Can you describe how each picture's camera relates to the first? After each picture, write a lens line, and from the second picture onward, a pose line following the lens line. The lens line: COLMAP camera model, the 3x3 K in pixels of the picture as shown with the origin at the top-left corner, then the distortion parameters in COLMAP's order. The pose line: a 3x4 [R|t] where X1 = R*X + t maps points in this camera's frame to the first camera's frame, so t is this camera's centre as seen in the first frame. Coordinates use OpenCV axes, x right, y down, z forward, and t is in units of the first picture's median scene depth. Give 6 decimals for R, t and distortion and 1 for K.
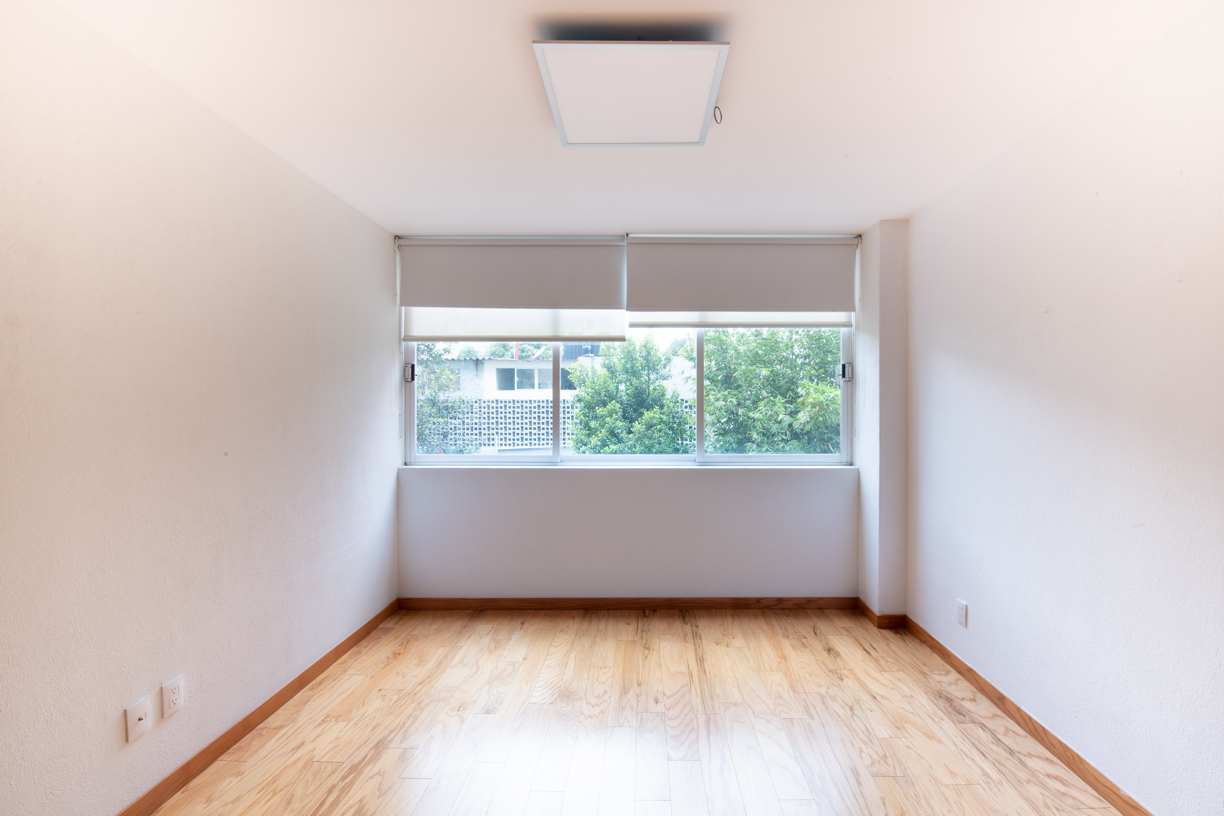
lens RADIAL K [[507.7, 0, 612.0], [0, 507.7, 408.0], [0, 0, 1]] dist [-0.000990, -0.008583]
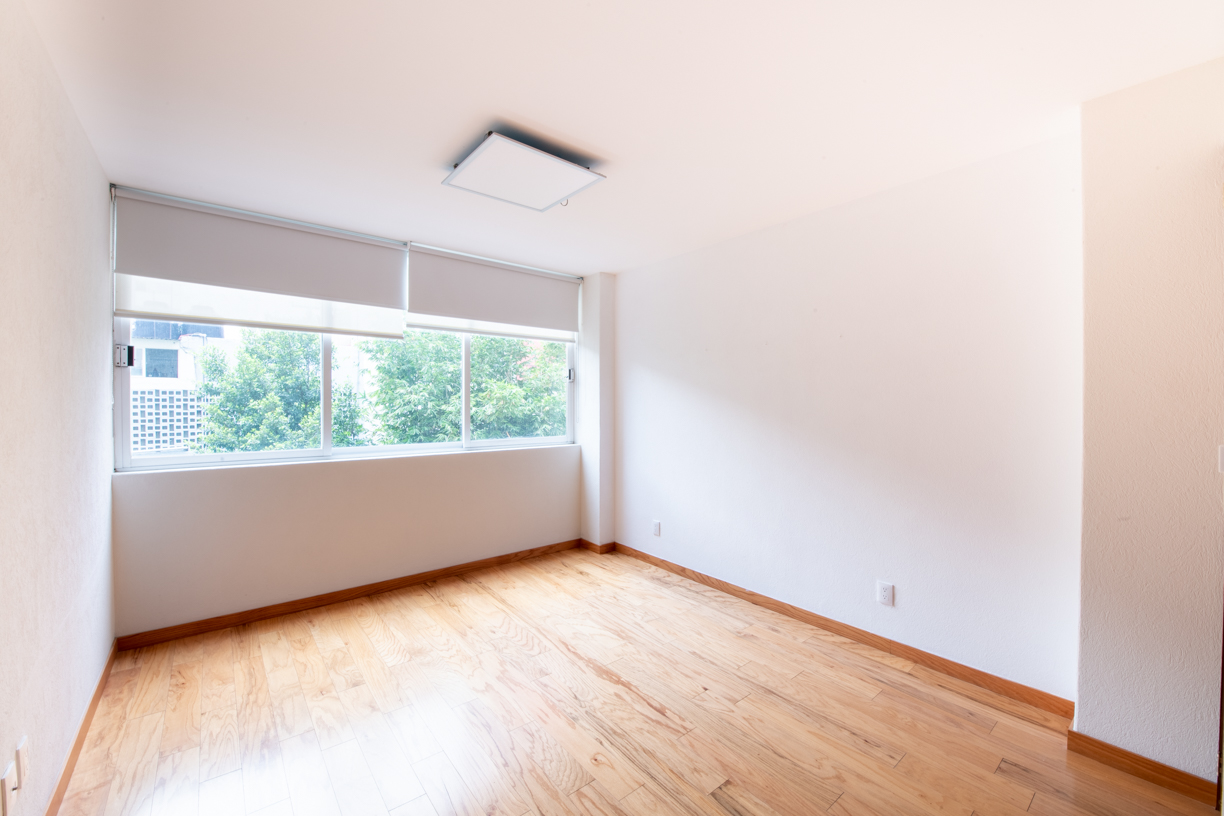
lens RADIAL K [[494.8, 0, 610.3], [0, 494.8, 397.5], [0, 0, 1]] dist [-0.001024, -0.000348]
pose [[0.770446, 0.008186, 0.637453, -0.324410], [-0.002727, 0.999951, -0.009545, 0.001186], [-0.637500, 0.005615, 0.770430, -0.097674]]
